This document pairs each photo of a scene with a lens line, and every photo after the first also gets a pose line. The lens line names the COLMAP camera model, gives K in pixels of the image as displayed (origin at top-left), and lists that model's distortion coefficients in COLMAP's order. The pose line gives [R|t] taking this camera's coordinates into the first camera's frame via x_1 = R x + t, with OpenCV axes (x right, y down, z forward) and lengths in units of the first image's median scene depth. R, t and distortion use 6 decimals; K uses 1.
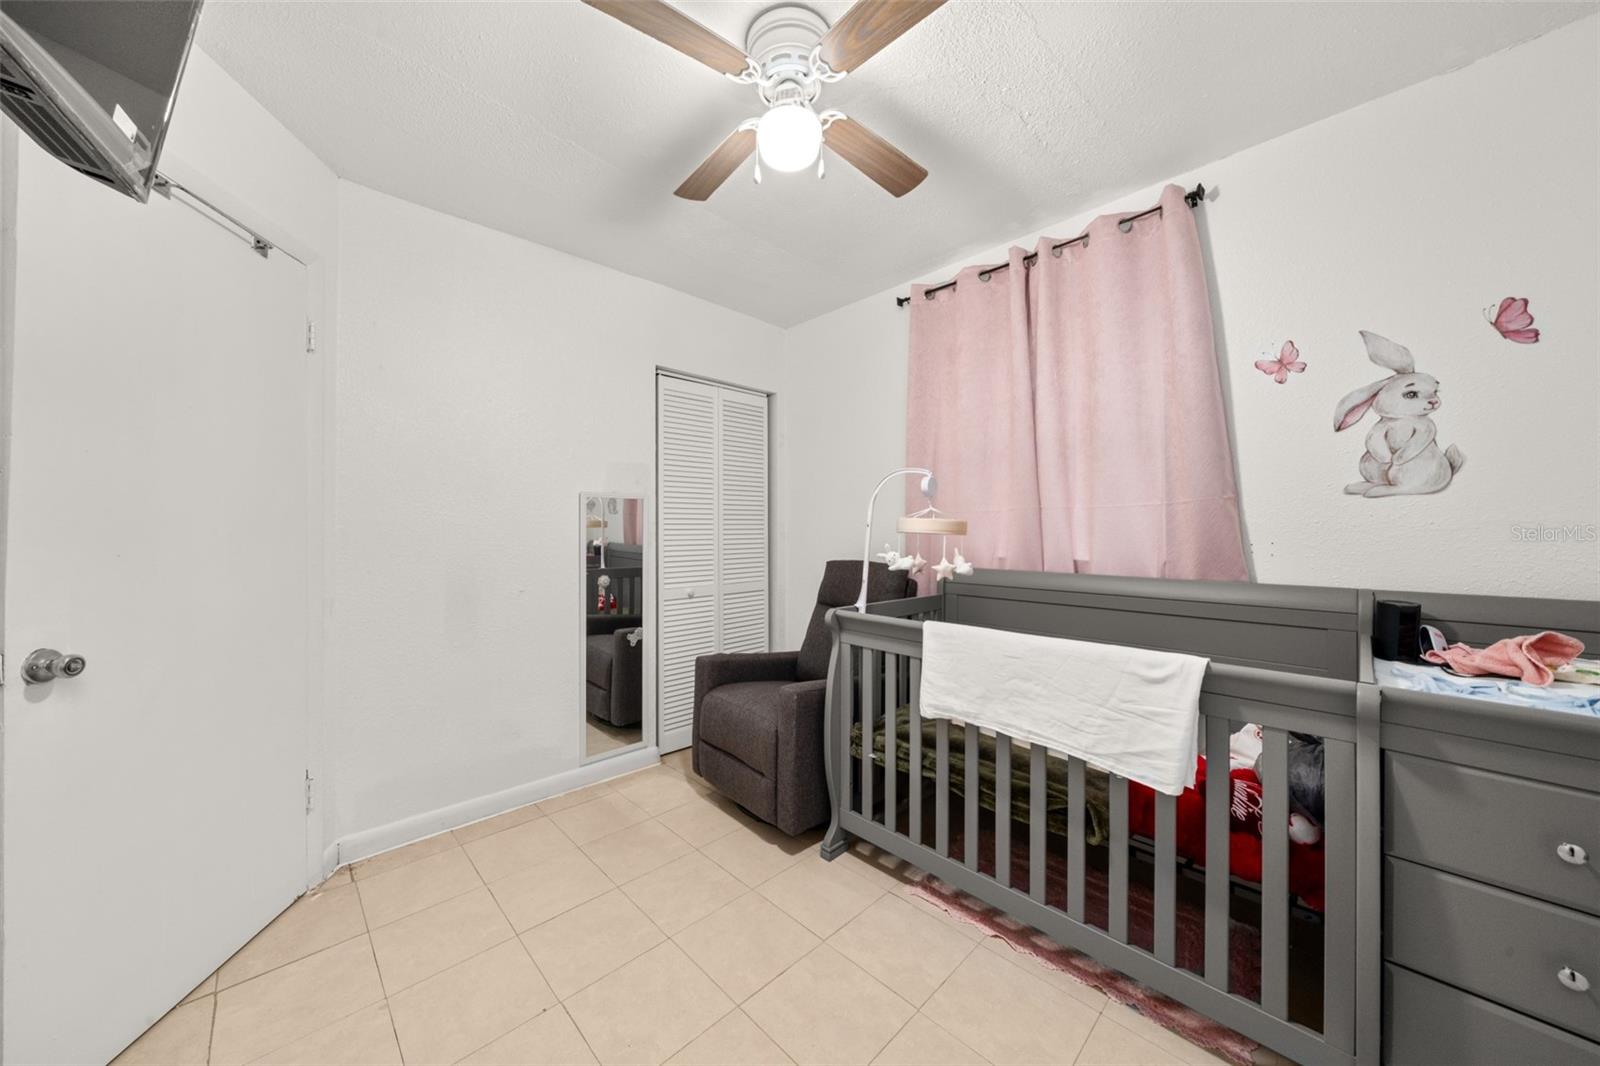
lens RADIAL K [[555.8, 0, 778.3], [0, 555.8, 530.4], [0, 0, 1]] dist [-0.004908, 0.000139]
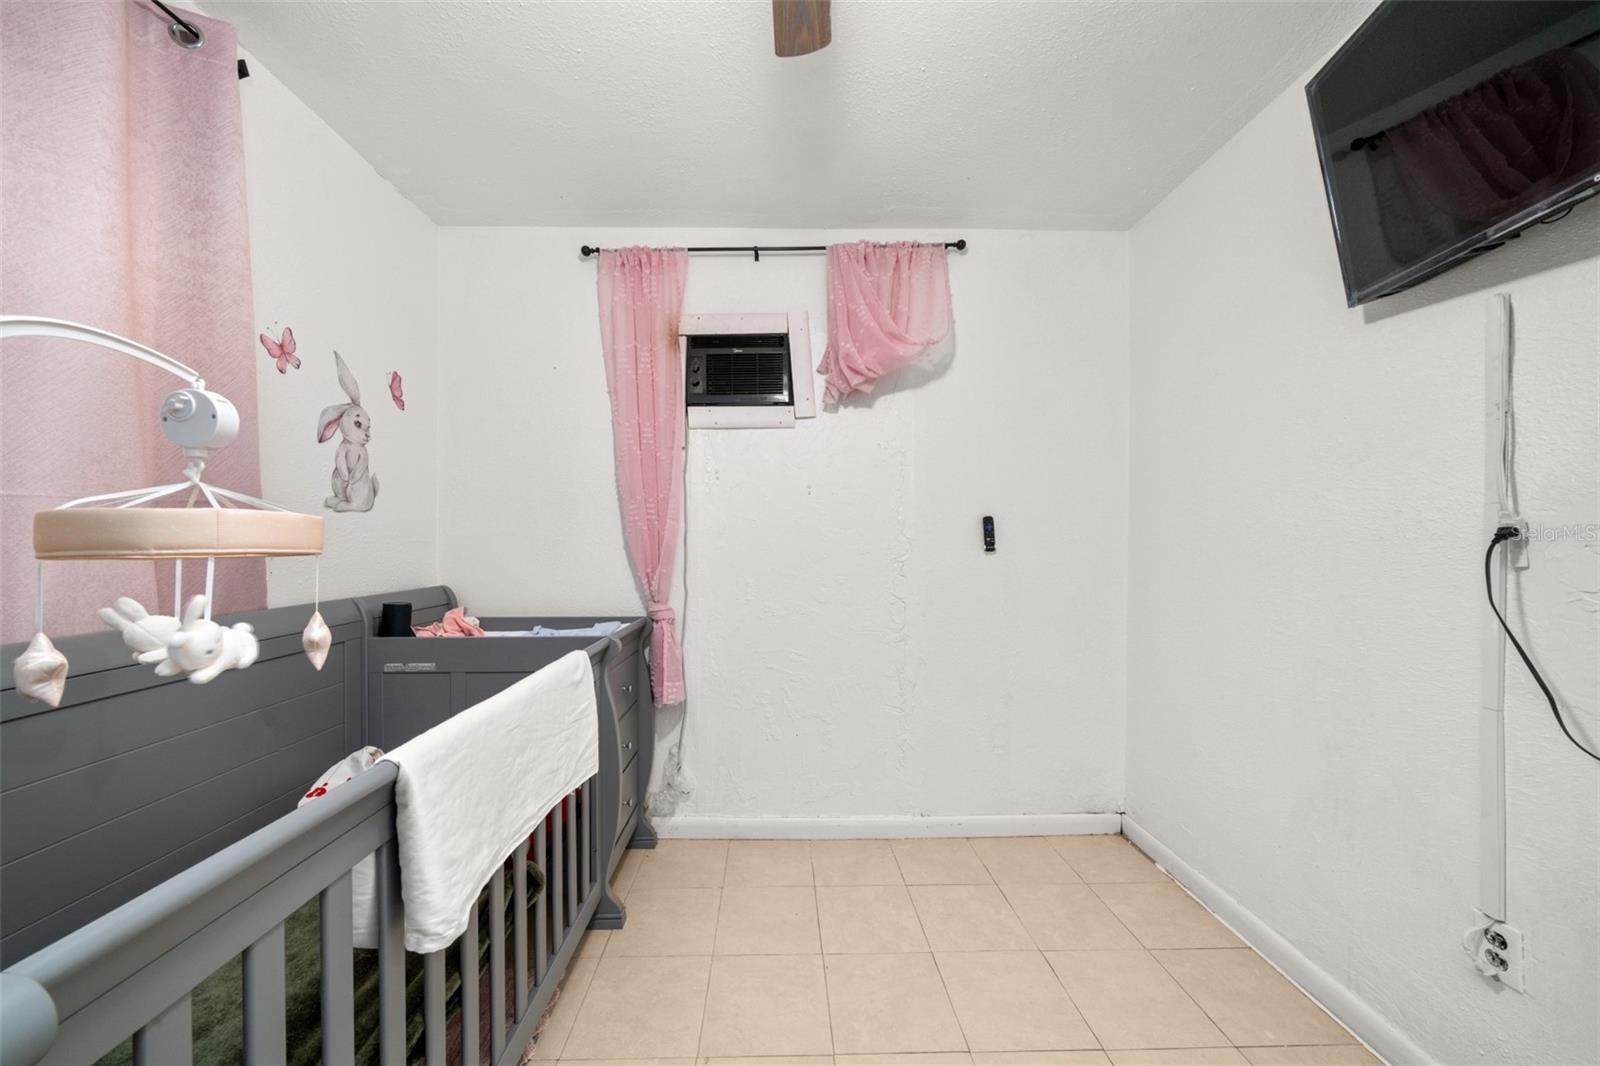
lens RADIAL K [[552.3, 0, 787.6], [0, 552.3, 542.7], [0, 0, 1]] dist [-0.005524, -0.000059]
pose [[-0.746744, -0.003605, 0.665102, -0.271162], [0.001840, 0.999970, 0.007486, -0.006536], [-0.665109, 0.006814, -0.746715, 1.211348]]
